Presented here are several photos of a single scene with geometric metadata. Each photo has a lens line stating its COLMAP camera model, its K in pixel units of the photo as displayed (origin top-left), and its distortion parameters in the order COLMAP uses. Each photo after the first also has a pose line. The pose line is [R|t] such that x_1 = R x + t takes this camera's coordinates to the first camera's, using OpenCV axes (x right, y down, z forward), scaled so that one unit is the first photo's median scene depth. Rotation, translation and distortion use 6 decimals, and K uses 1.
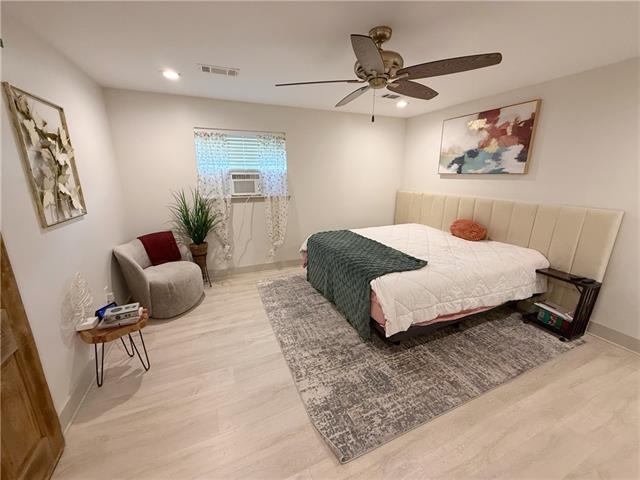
lens RADIAL K [[256.4, 0, 318.7], [0, 256.4, 240.2], [0, 0, 1]] dist [-0.000061, 0.000059]
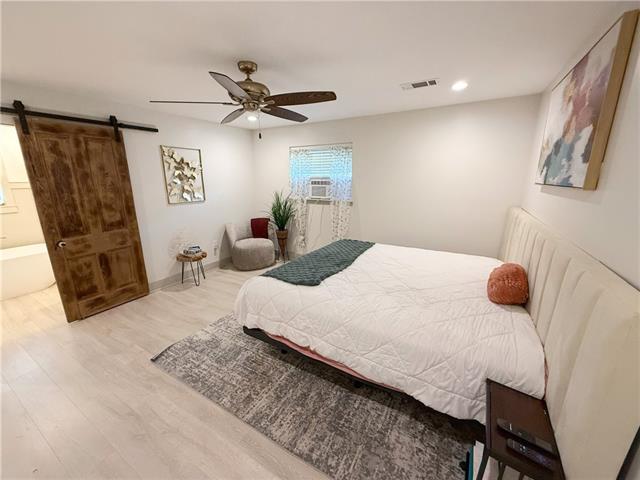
lens RADIAL K [[256.4, 0, 318.7], [0, 256.4, 240.2], [0, 0, 1]] dist [-0.000061, 0.000059]
pose [[0.589078, 0.192771, -0.784746, 0.852354], [-0.202563, 0.975349, 0.087536, -0.108619], [0.782276, 0.107395, 0.613605, 0.347520]]
